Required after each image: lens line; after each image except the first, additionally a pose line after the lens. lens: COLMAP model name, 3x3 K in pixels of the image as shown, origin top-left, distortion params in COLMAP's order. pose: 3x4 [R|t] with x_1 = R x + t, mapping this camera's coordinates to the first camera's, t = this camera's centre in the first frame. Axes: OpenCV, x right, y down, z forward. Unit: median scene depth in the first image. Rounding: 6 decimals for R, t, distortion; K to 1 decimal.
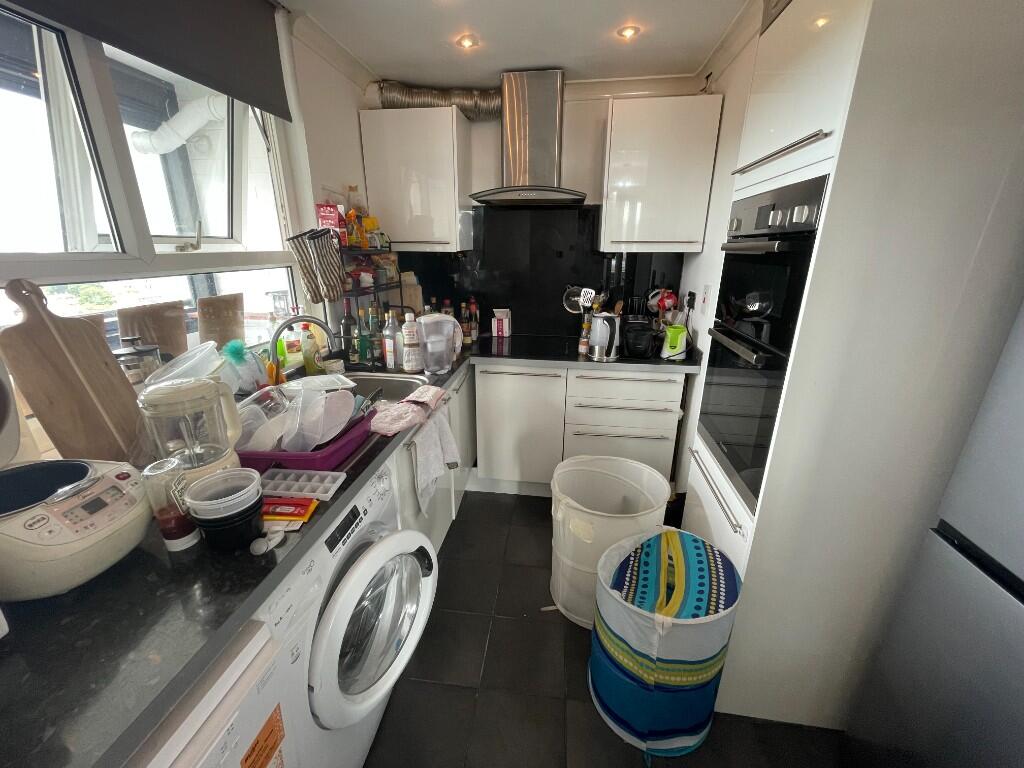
lens RADIAL K [[414.1, 0, 512.8], [0, 414.1, 384.5], [0, 0, 1]] dist [-0.000039, -0.000510]
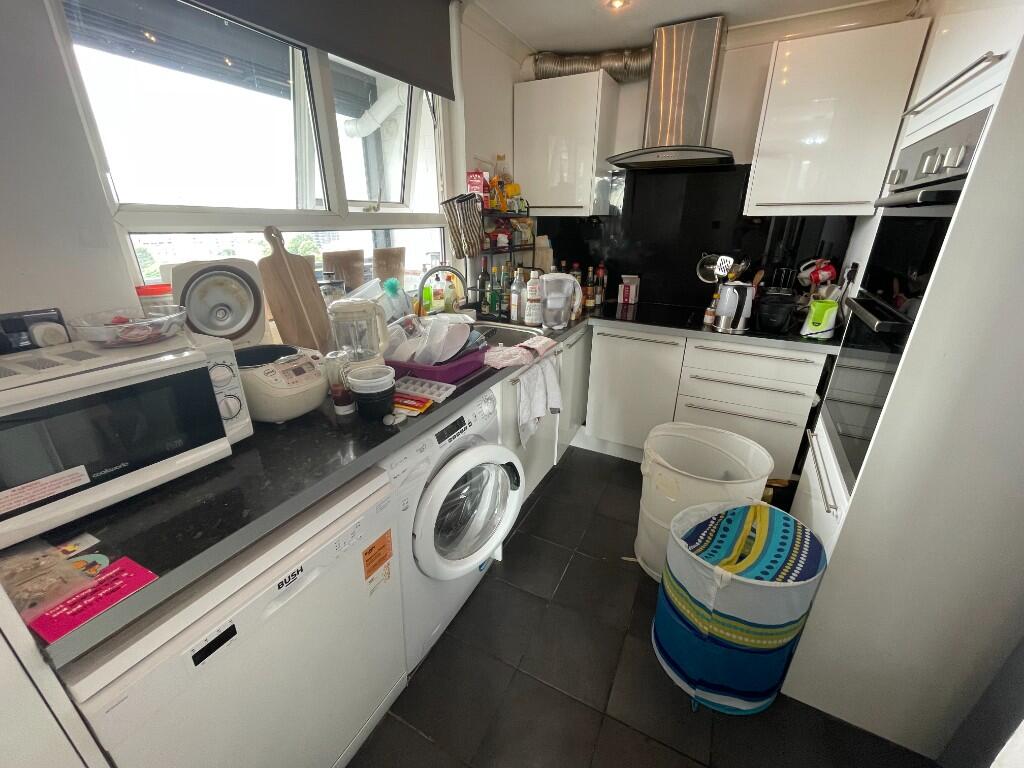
lens RADIAL K [[414.1, 0, 513.0], [0, 414.1, 383.9], [0, 0, 1]] dist [-0.000039, -0.000510]
pose [[0.939033, 0.126148, -0.319848, 0.099321], [-0.108182, 0.991417, 0.073407, 0.058844], [0.326363, -0.034330, 0.944621, -0.082758]]
